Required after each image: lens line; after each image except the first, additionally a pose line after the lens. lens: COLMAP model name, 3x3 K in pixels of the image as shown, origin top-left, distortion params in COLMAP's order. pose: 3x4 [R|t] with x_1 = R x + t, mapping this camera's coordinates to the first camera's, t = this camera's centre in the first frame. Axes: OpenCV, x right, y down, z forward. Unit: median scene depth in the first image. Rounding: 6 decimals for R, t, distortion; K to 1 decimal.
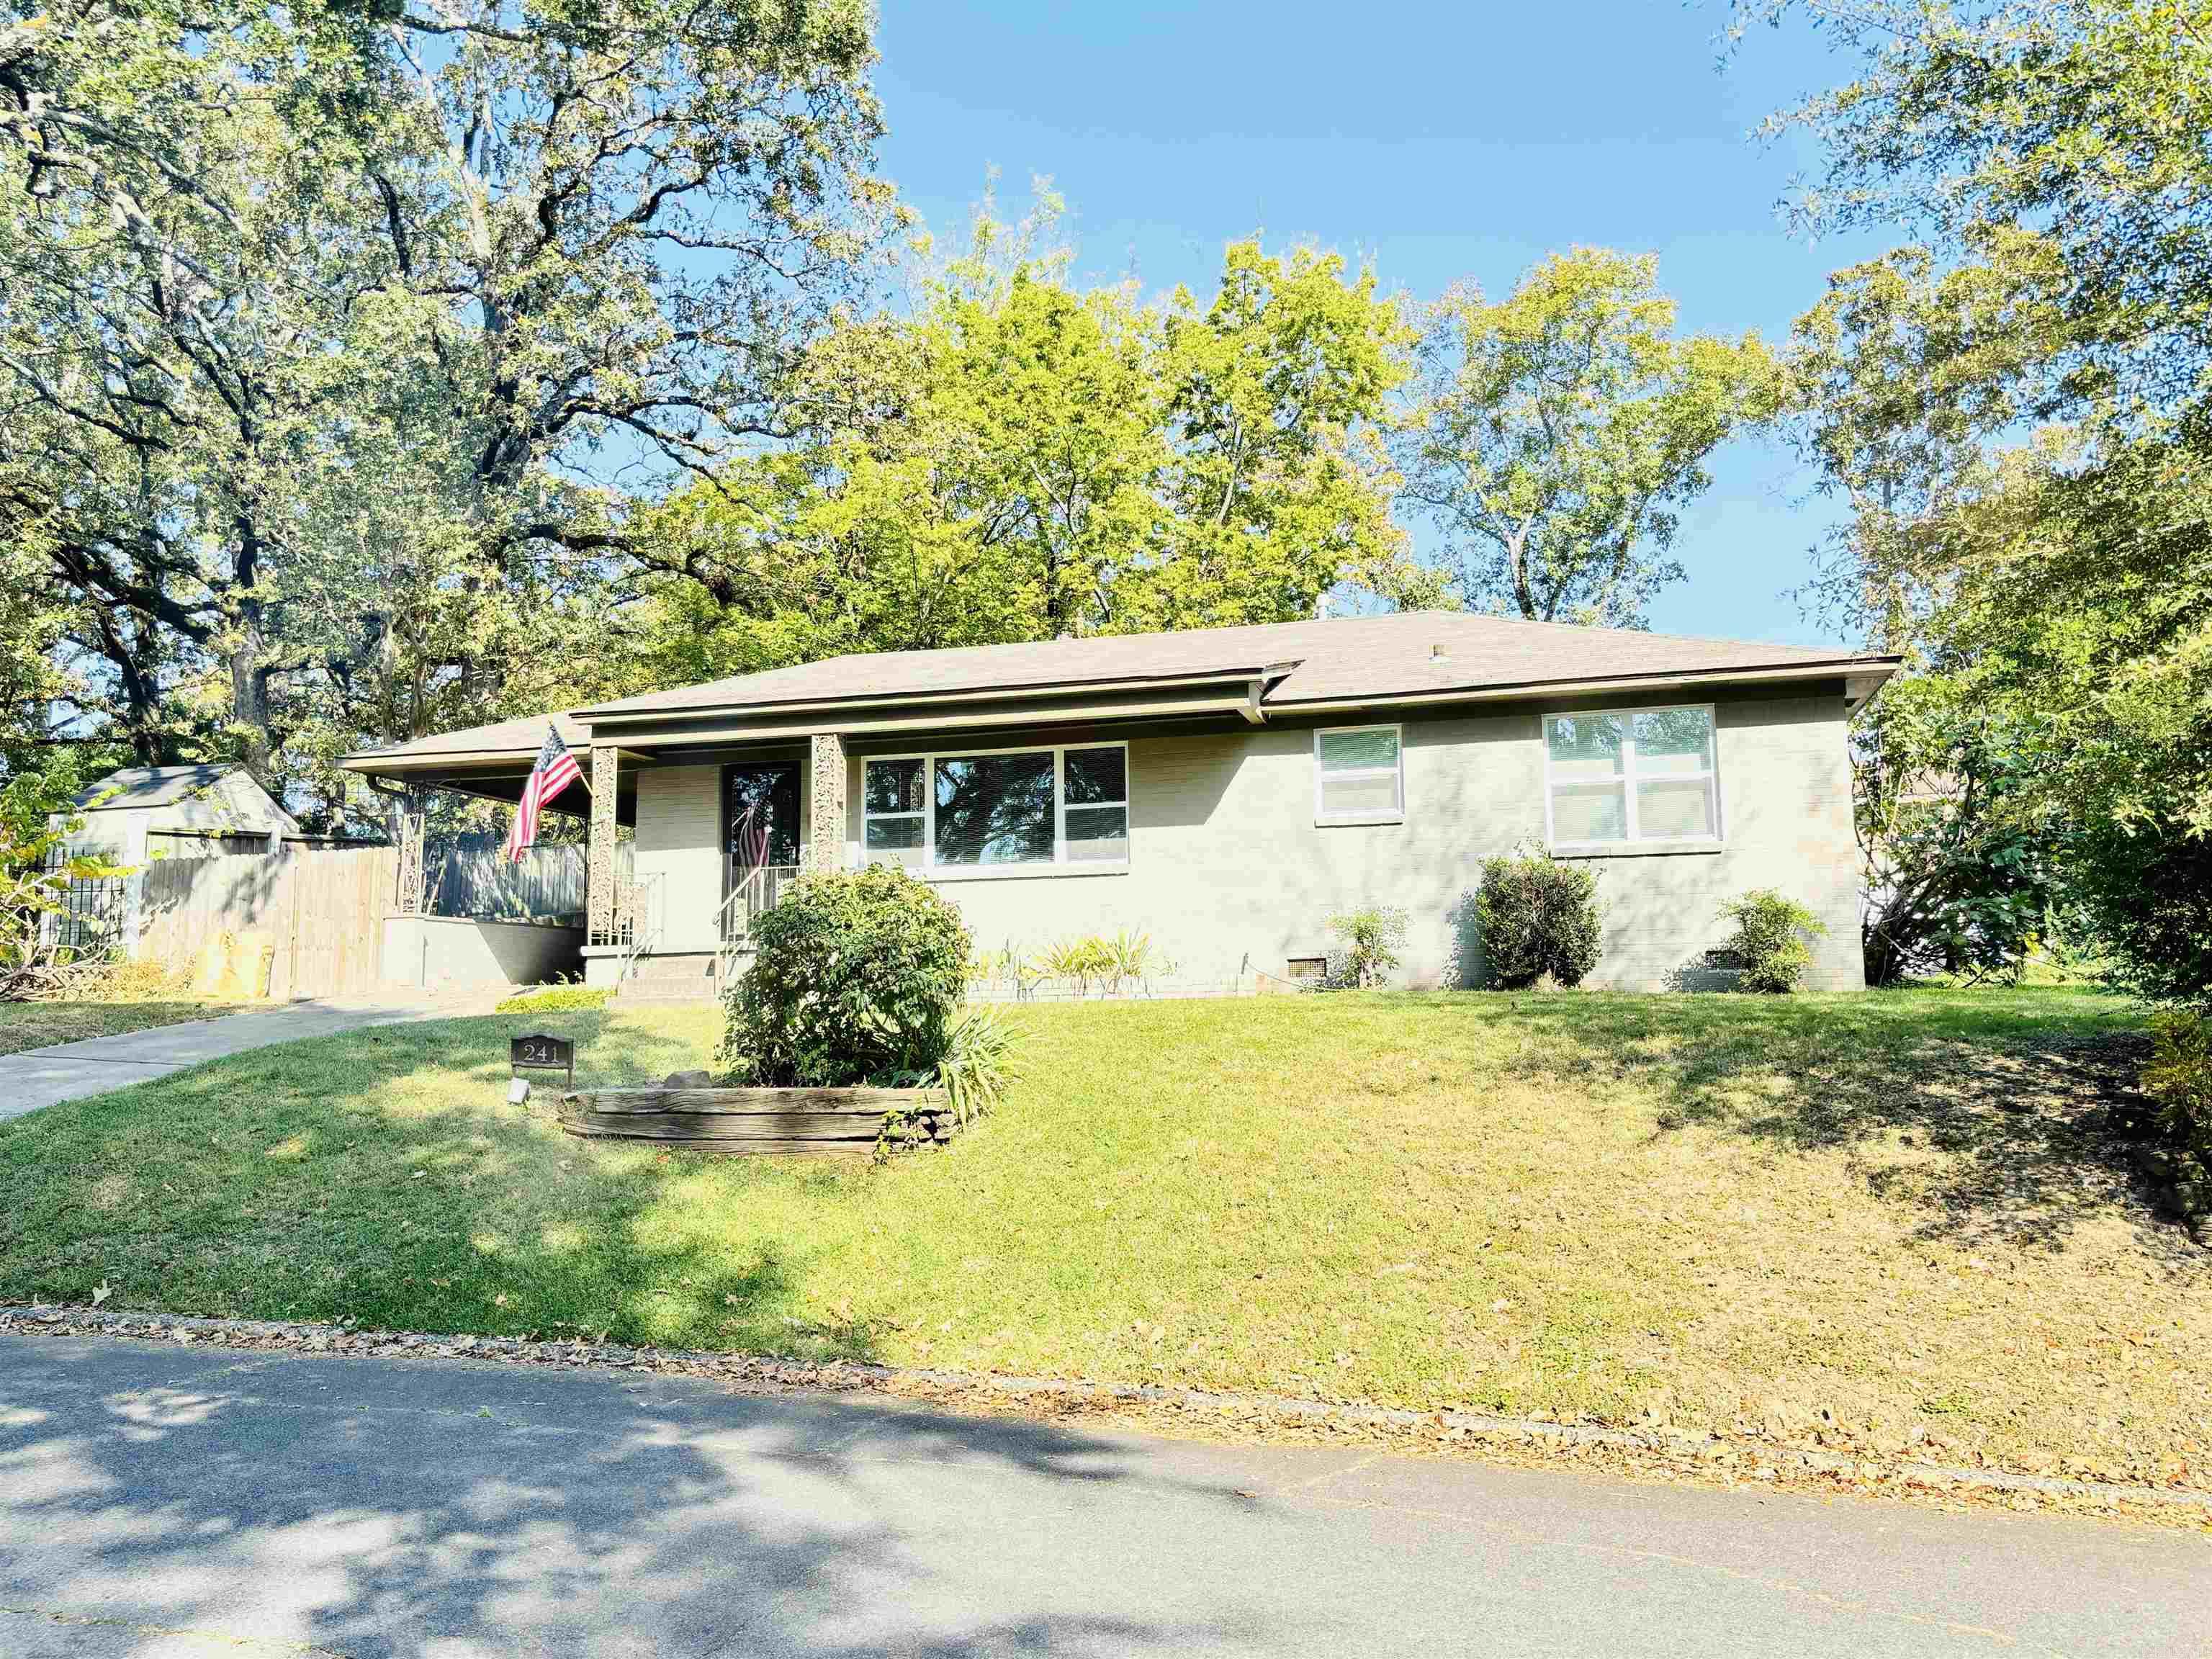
lens RADIAL K [[1708.4, 0, 1107.9], [0, 1708.4, 759.5], [0, 0, 1]] dist [0.075817, -0.106692]
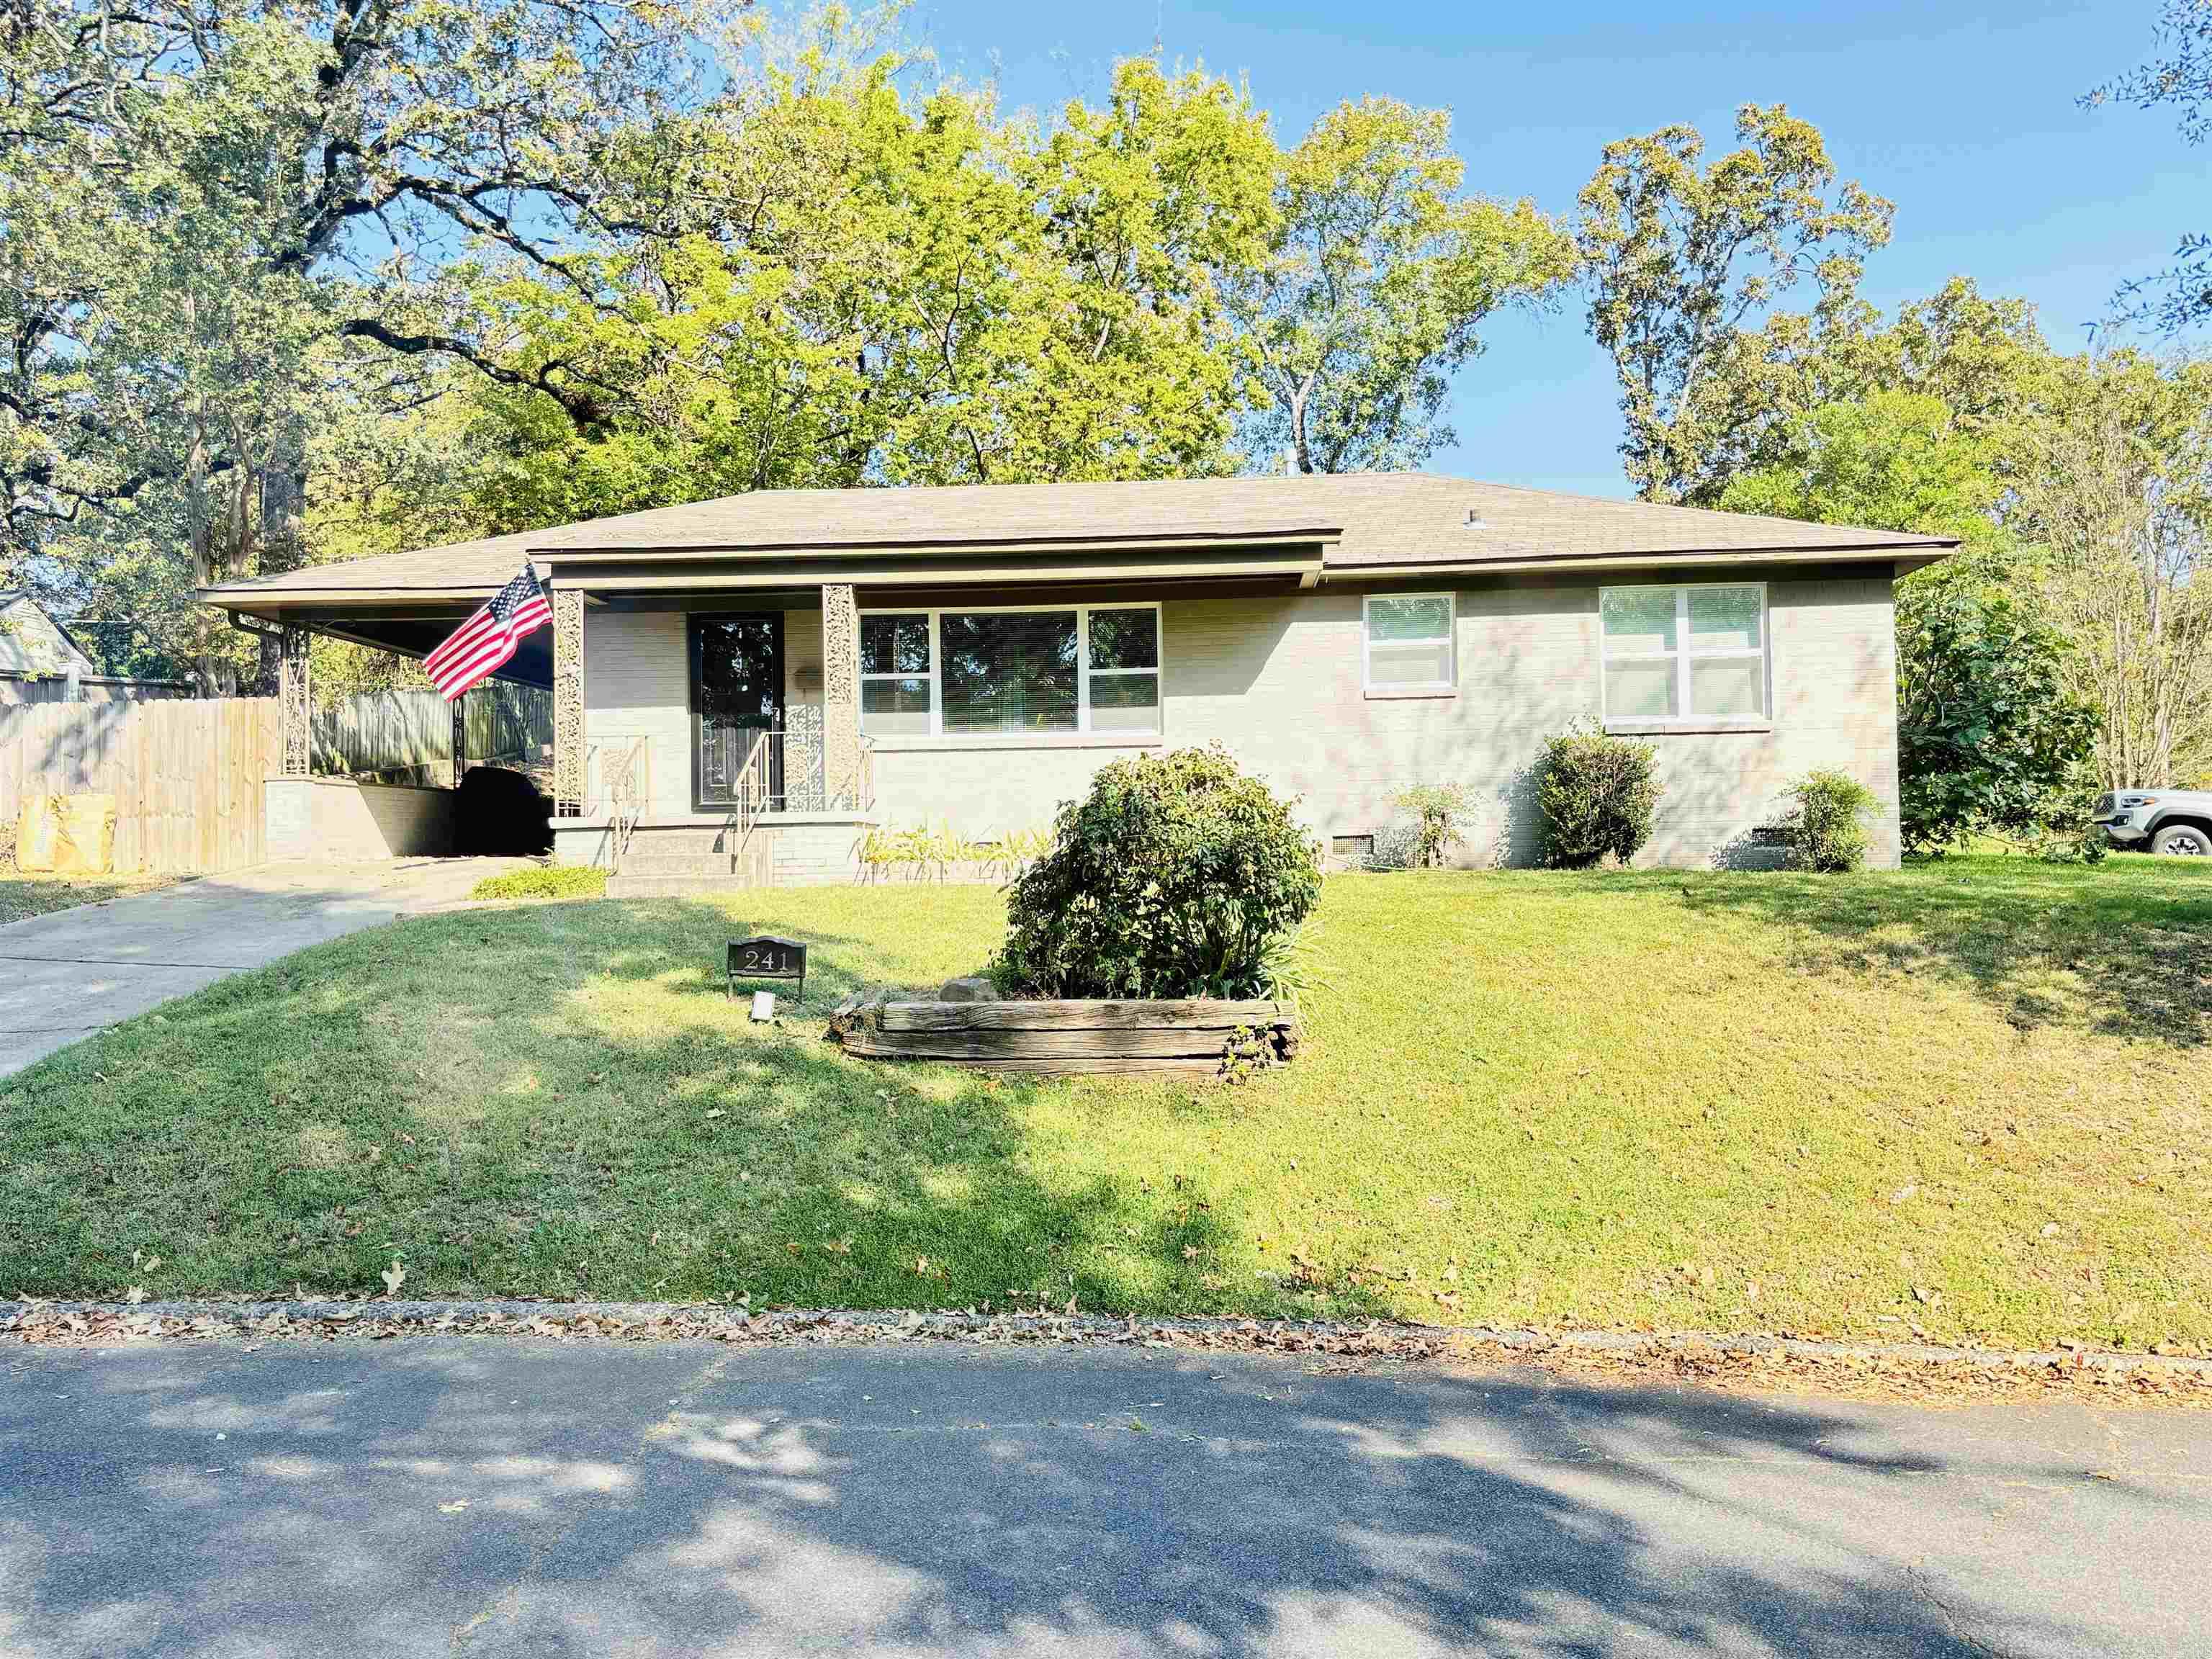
lens RADIAL K [[1724.1, 0, 1109.2], [0, 1724.1, 769.3], [0, 0, 1]] dist [0.055406, -0.053917]
pose [[0.978469, 0.009236, 0.206188, -0.209077], [-0.028636, 0.995411, 0.091303, -0.004825], [-0.204399, -0.095241, 0.974243, 0.081741]]
